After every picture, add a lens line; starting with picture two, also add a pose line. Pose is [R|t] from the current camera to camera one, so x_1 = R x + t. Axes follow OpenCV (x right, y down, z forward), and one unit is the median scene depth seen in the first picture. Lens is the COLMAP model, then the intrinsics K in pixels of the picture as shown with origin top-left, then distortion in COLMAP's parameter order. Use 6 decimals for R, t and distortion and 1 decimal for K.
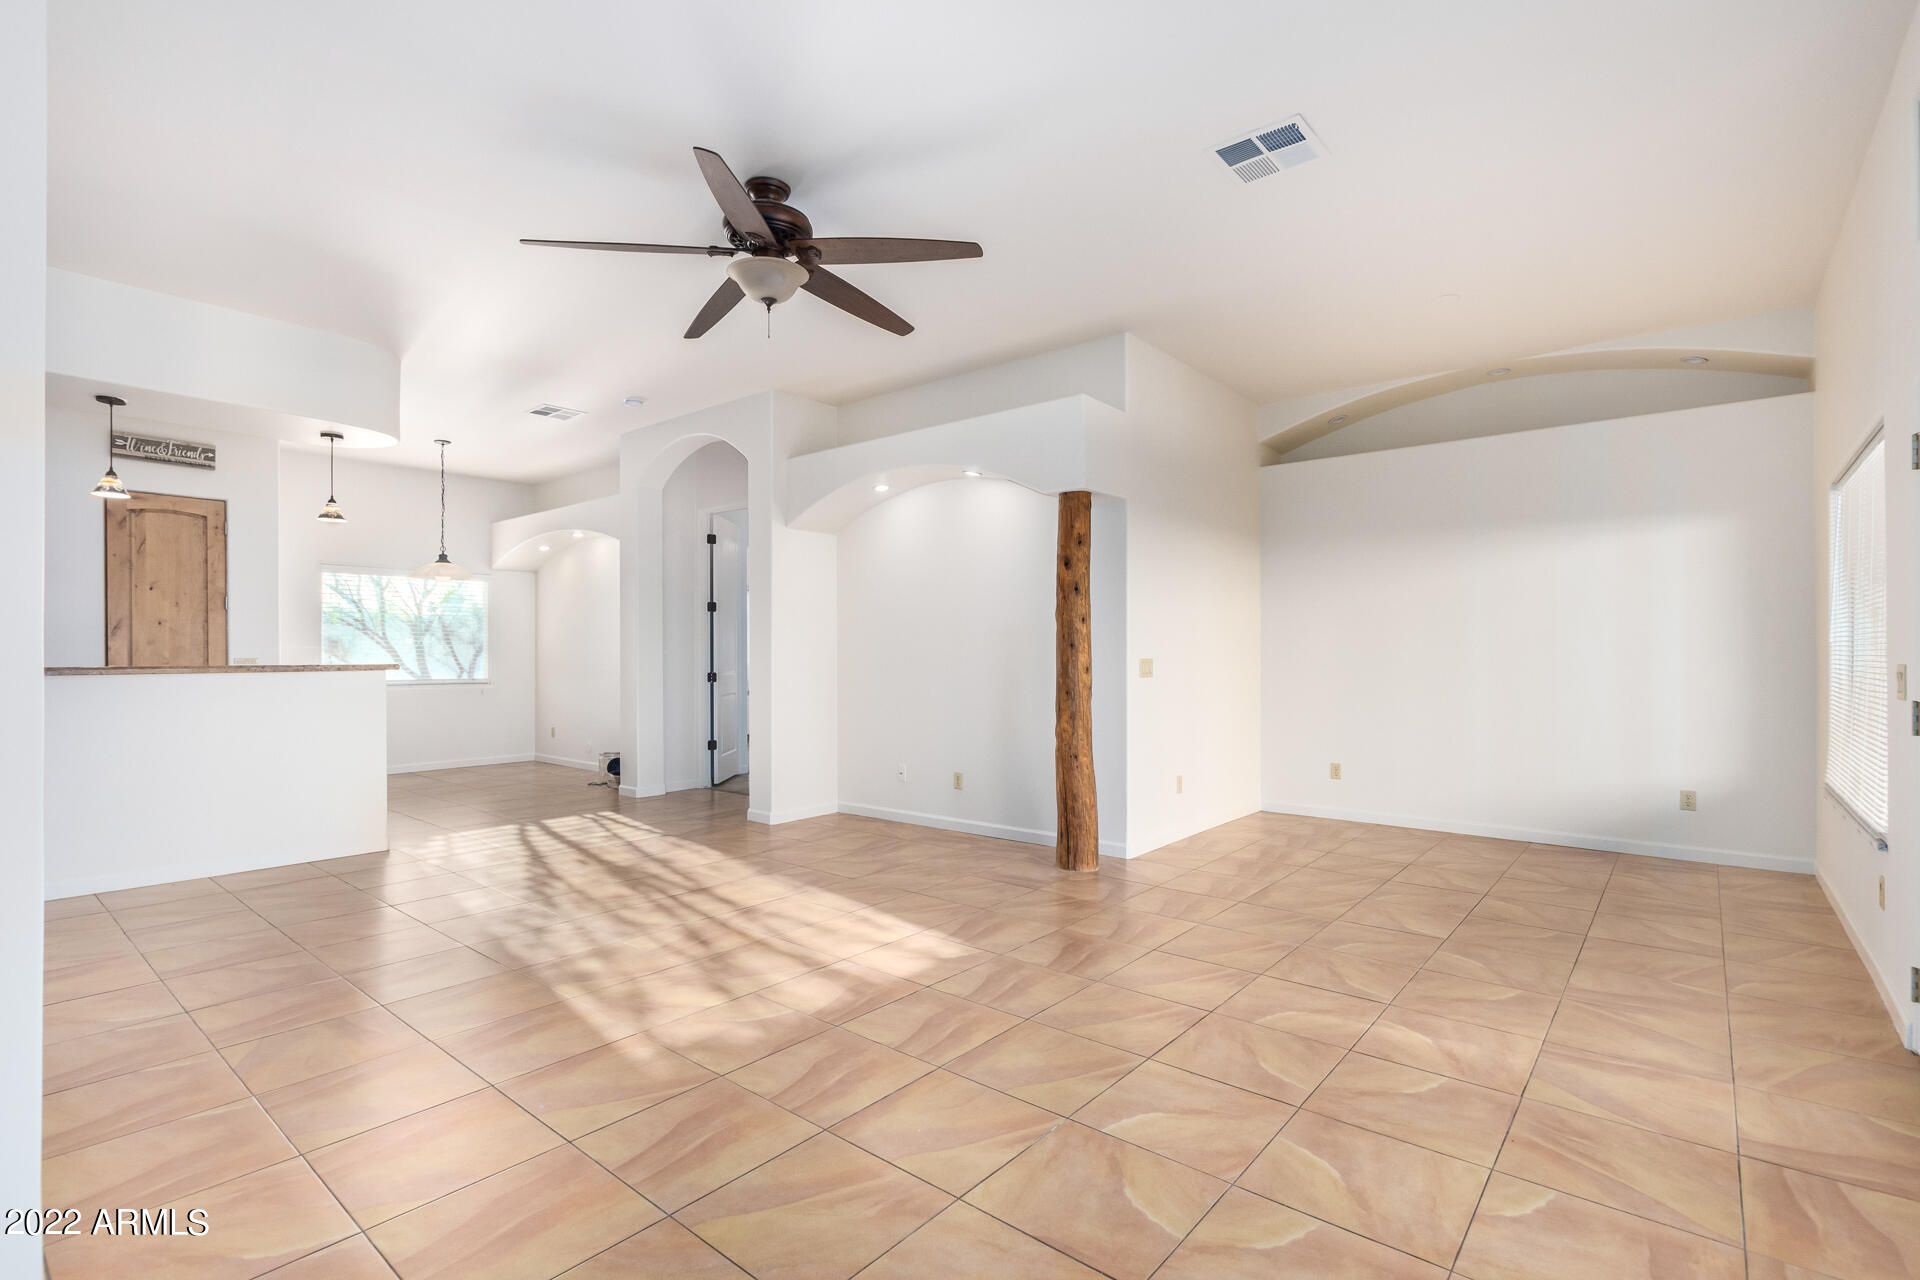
lens RADIAL K [[876.5, 0, 959.0], [0, 876.5, 648.2], [0, 0, 1]] dist [0.007697, -0.003909]
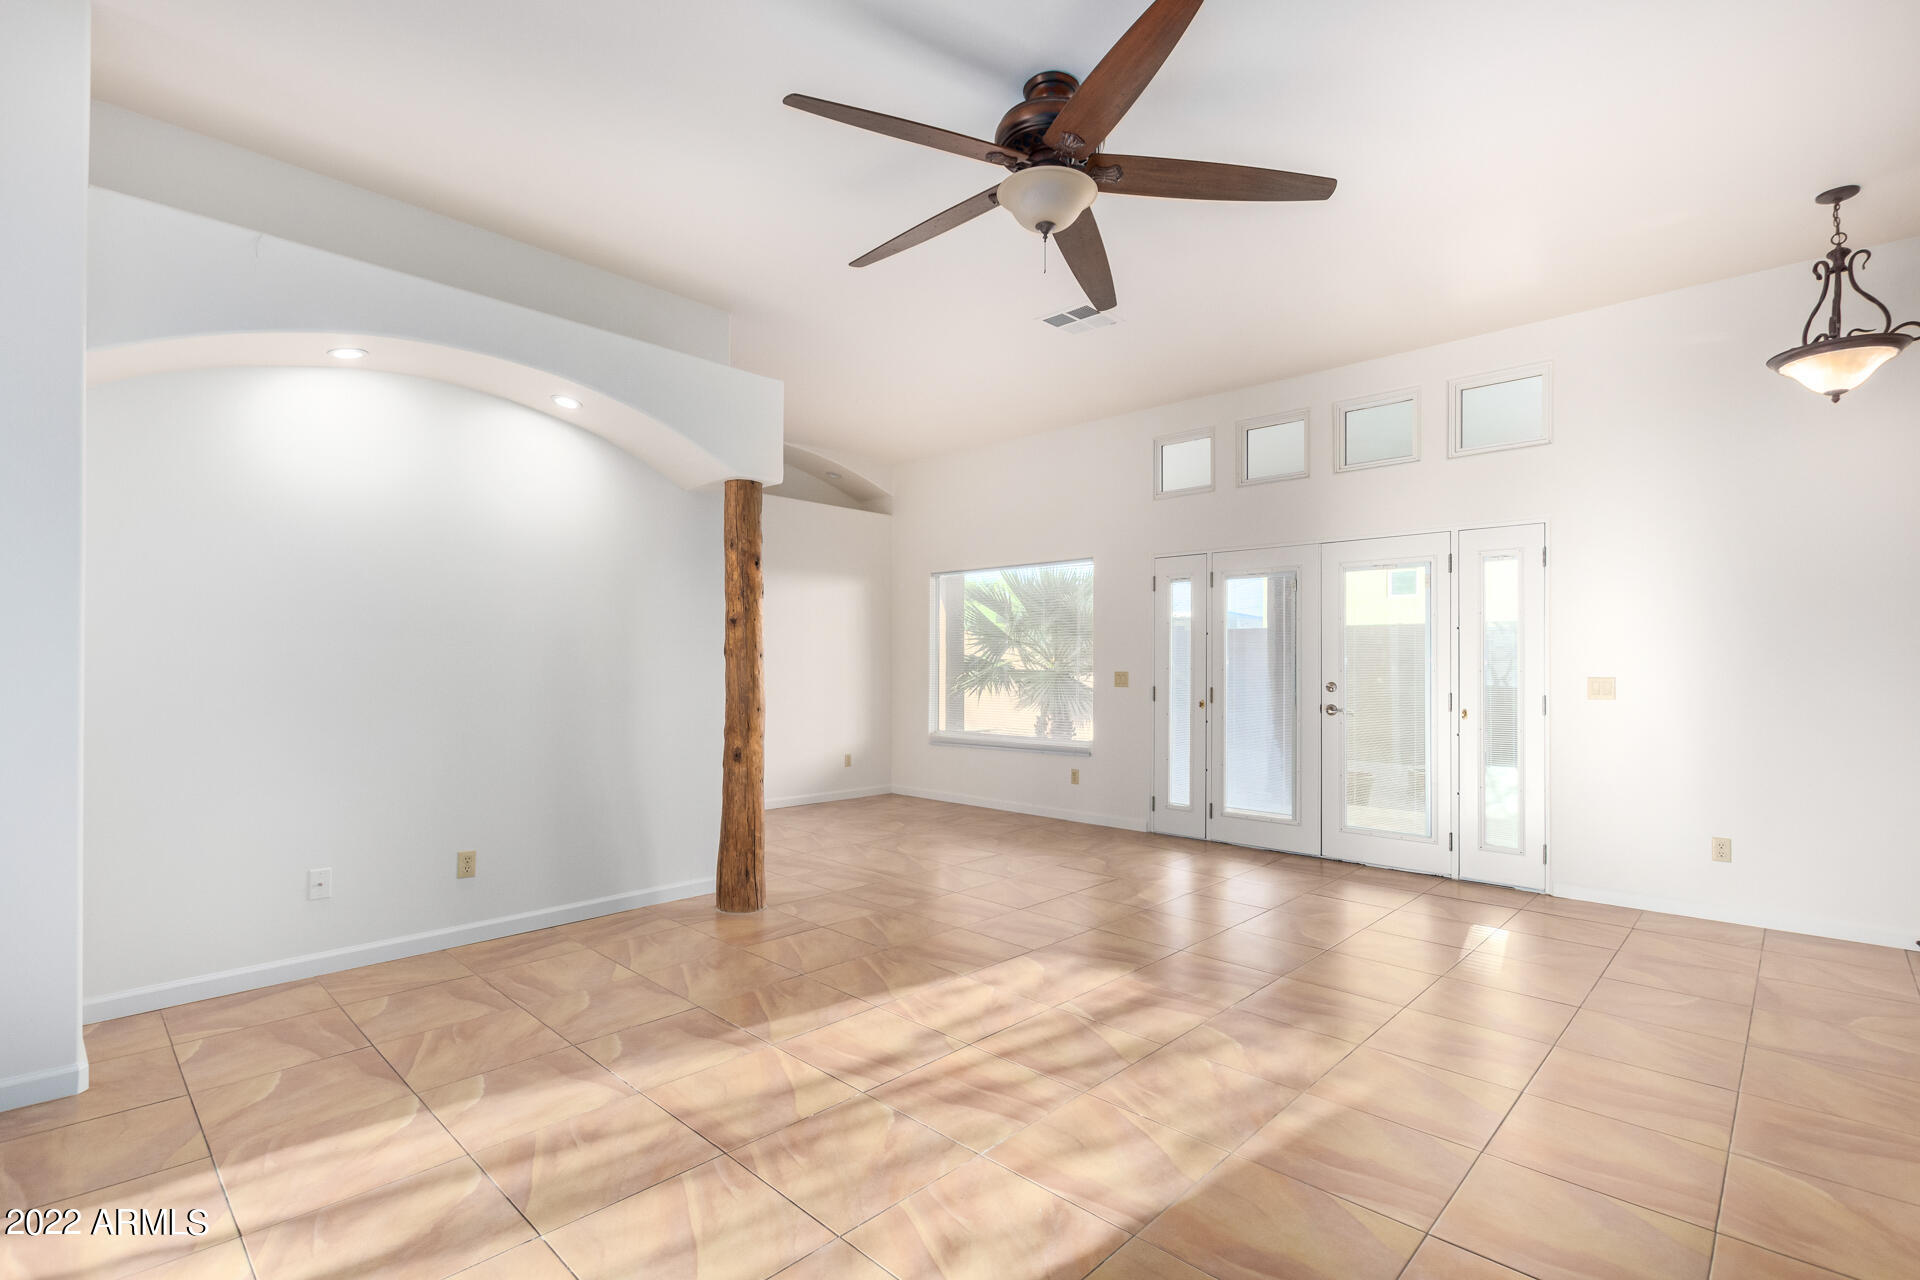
lens RADIAL K [[876.5, 0, 949.3], [0, 876.5, 647.0], [0, 0, 1]] dist [0.007697, -0.003909]
pose [[0.065221, 0.022730, 0.997612, -0.715637], [-0.012583, 0.999680, -0.021954, 0.005553], [-0.997791, -0.011122, 0.065486, 0.726043]]
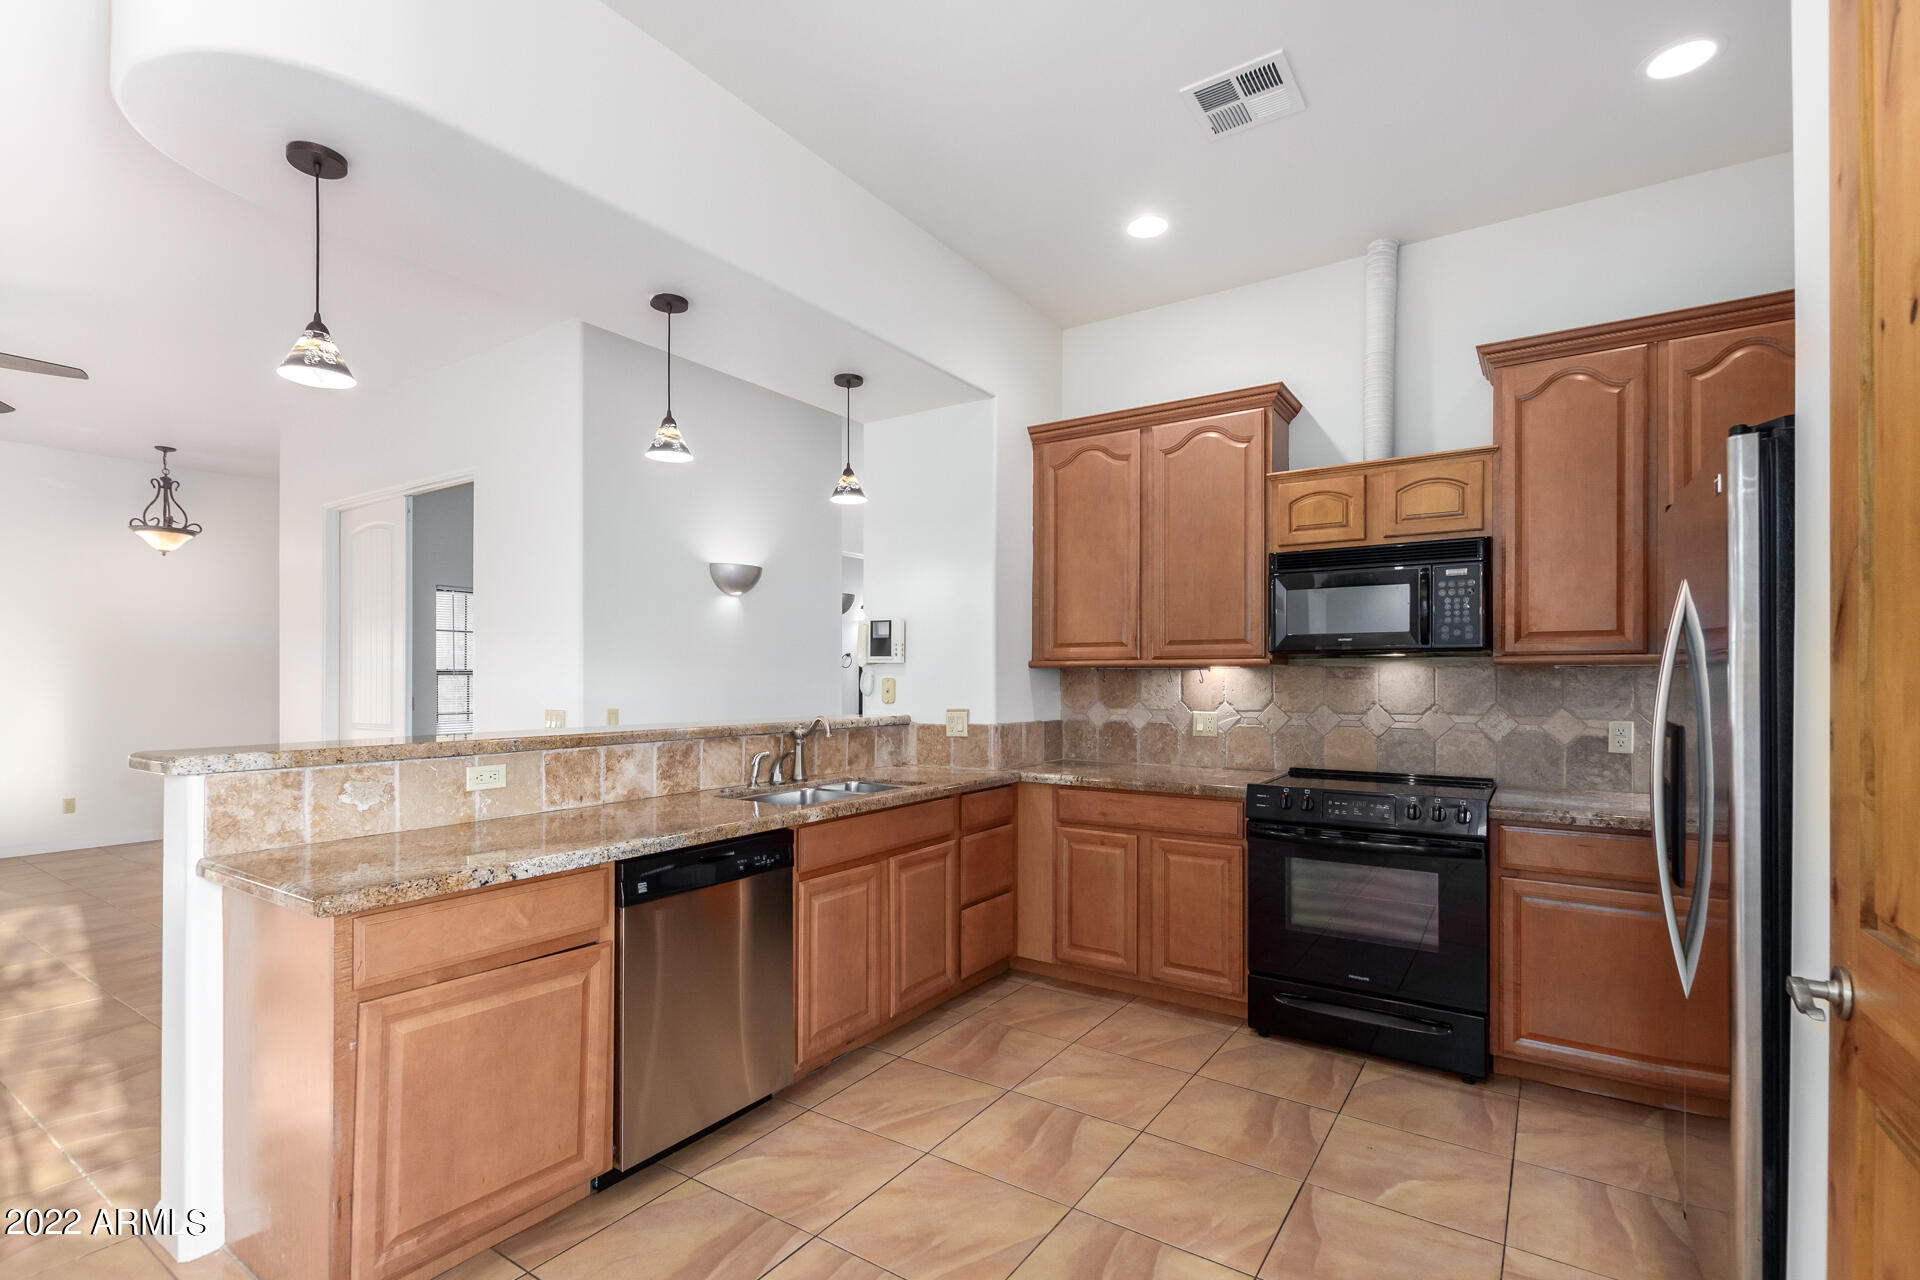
lens RADIAL K [[876.5, 0, 962.1], [0, 876.5, 675.9], [0, 0, 1]] dist [0.007697, -0.003909]
pose [[-0.993232, 0.004319, -0.116070, -1.033246], [0.005096, 0.999967, -0.006397, -0.013907], [0.116038, -0.006945, -0.993220, 1.543816]]
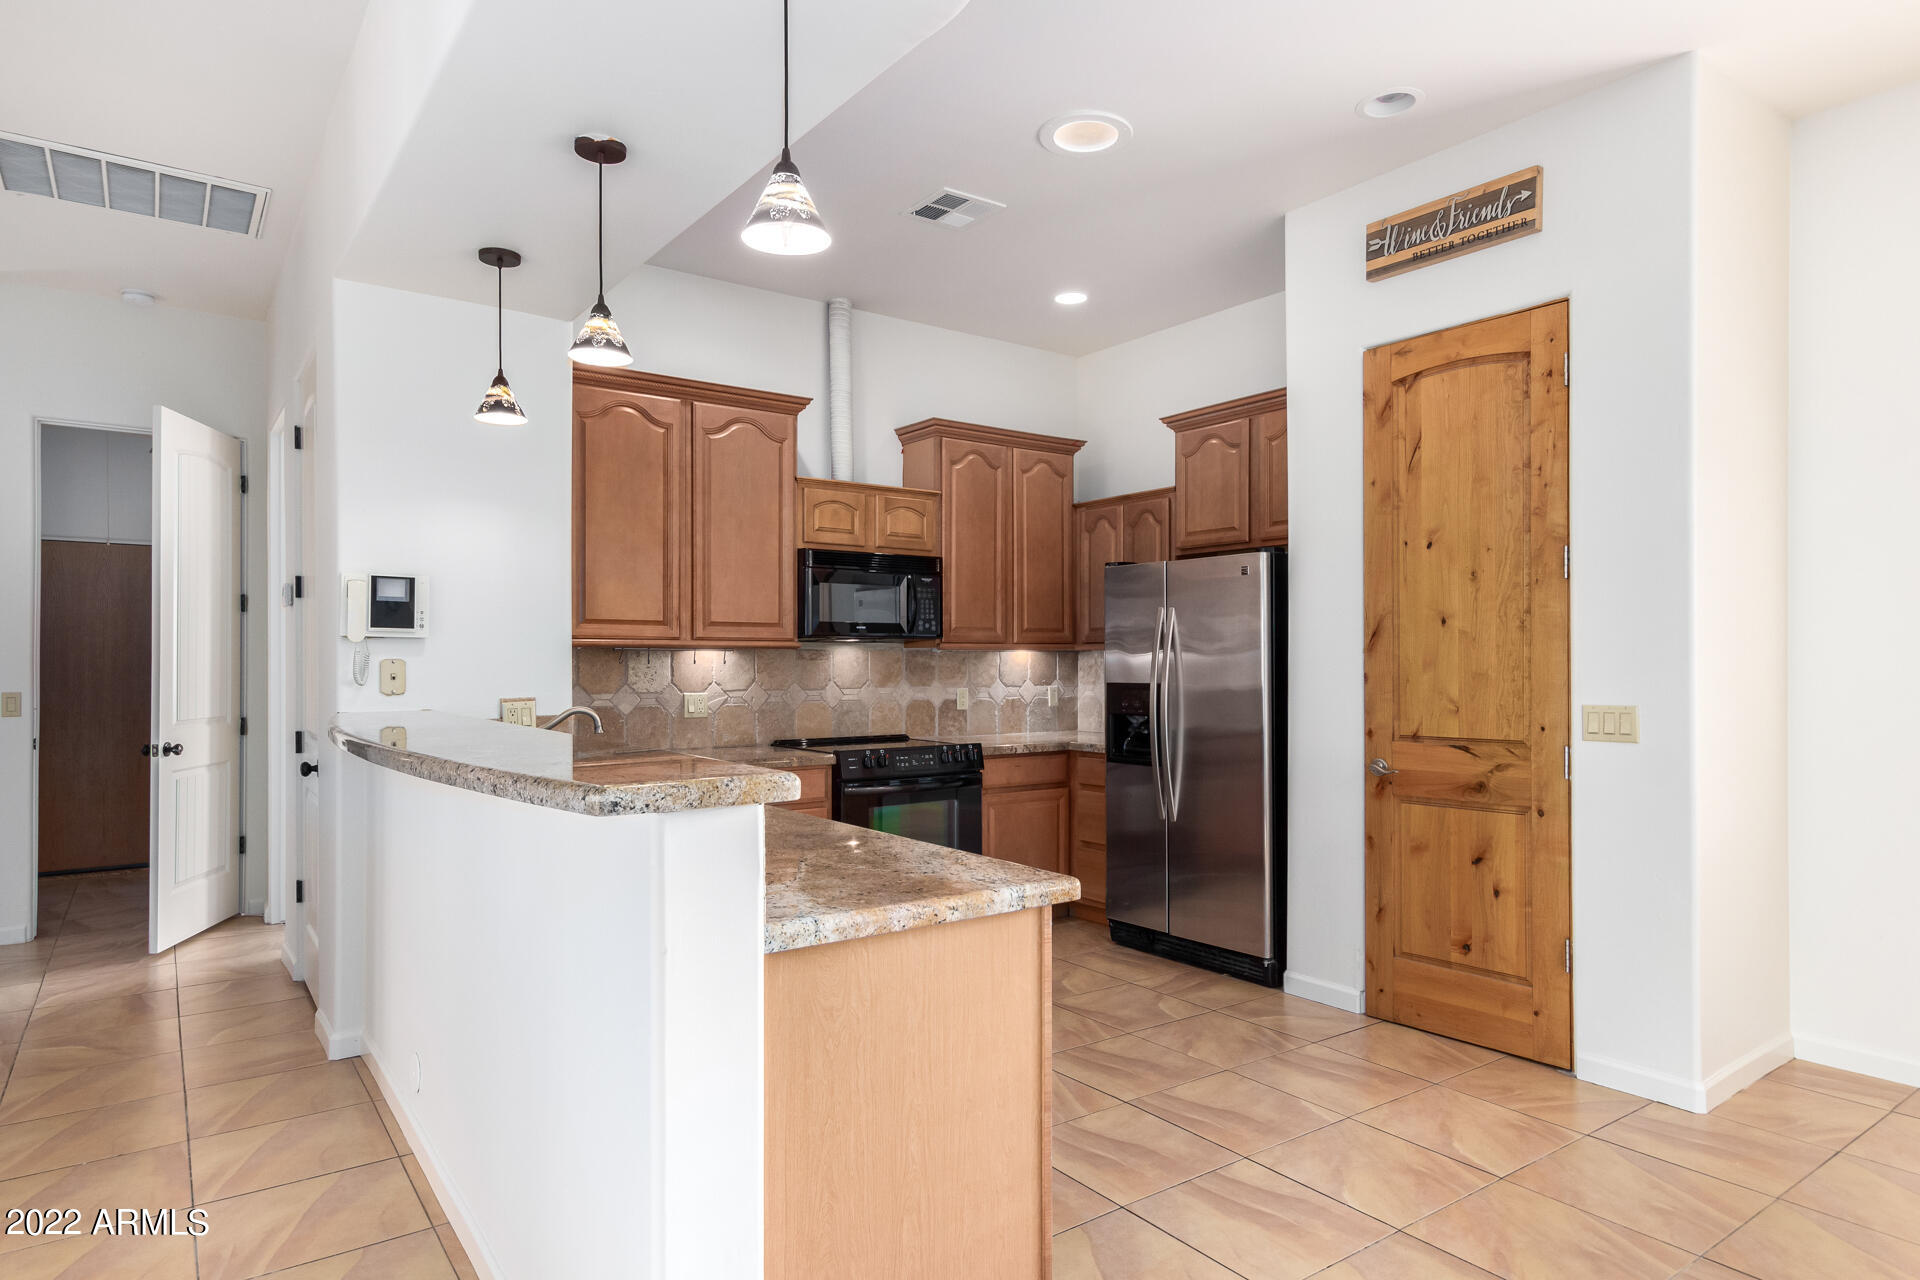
lens RADIAL K [[1078.8, 0, 954.0], [0, 1078.8, 660.6], [0, 0, 1]] dist [0.003157, -0.001724]
pose [[-0.244480, 0.004412, -0.969644, -0.442410], [0.006915, 0.999972, 0.002807, -0.015872], [0.969630, -0.006019, -0.244503, 1.238254]]
